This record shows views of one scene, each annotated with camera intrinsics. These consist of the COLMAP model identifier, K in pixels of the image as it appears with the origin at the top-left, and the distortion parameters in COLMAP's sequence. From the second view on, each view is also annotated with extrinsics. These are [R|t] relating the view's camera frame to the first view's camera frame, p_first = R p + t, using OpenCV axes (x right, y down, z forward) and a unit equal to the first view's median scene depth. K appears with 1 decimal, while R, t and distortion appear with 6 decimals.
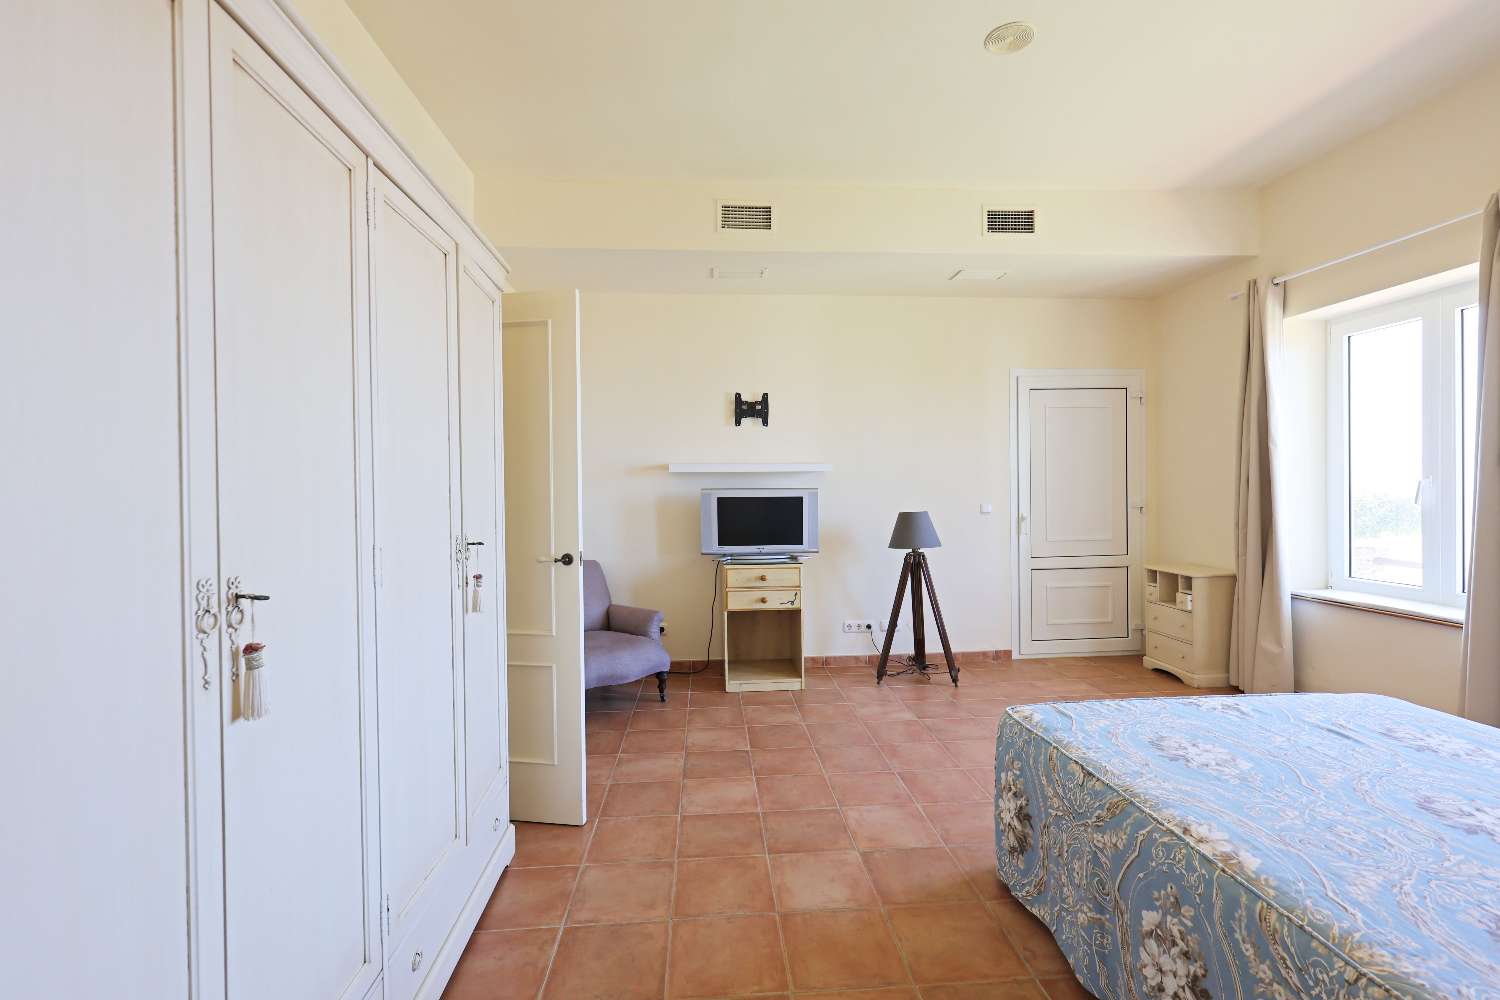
lens RADIAL K [[649.9, 0, 747.7], [0, 649.9, 491.4], [0, 0, 1]] dist [-0.000874, 0.001599]
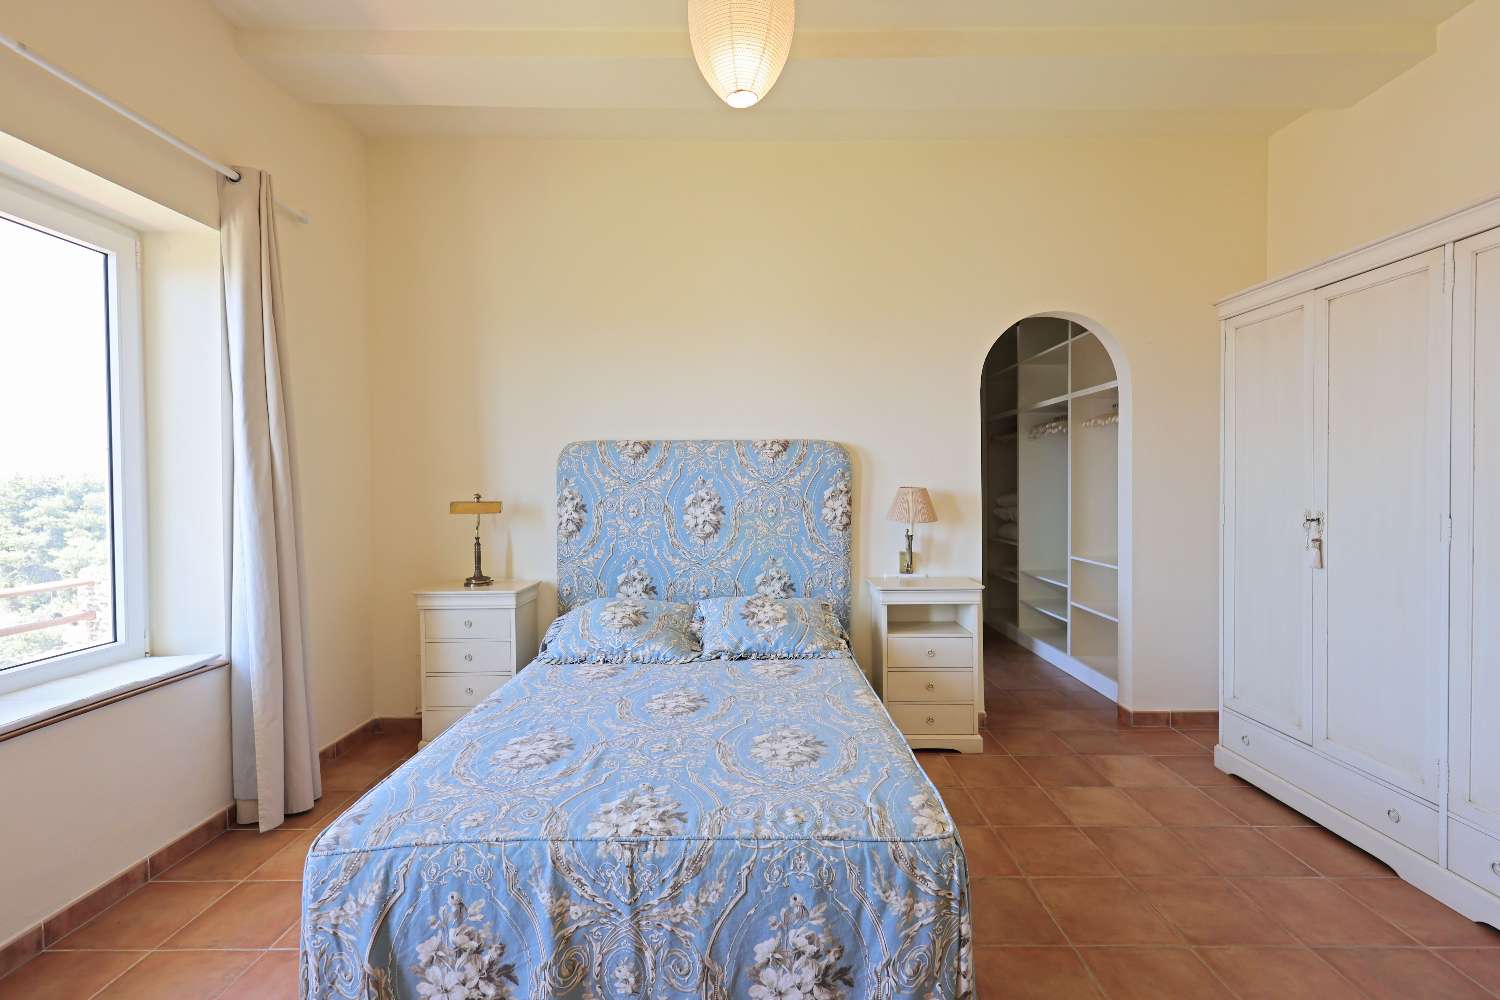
lens RADIAL K [[644.3, 0, 751.6], [0, 644.3, 500.0], [0, 0, 1]] dist [-0.000128, 0.001150]
pose [[-0.996686, 0.023297, 0.077931, 0.641955], [0.025373, 0.999346, 0.025752, -0.012537], [-0.077281, 0.027644, -0.996626, 1.951425]]
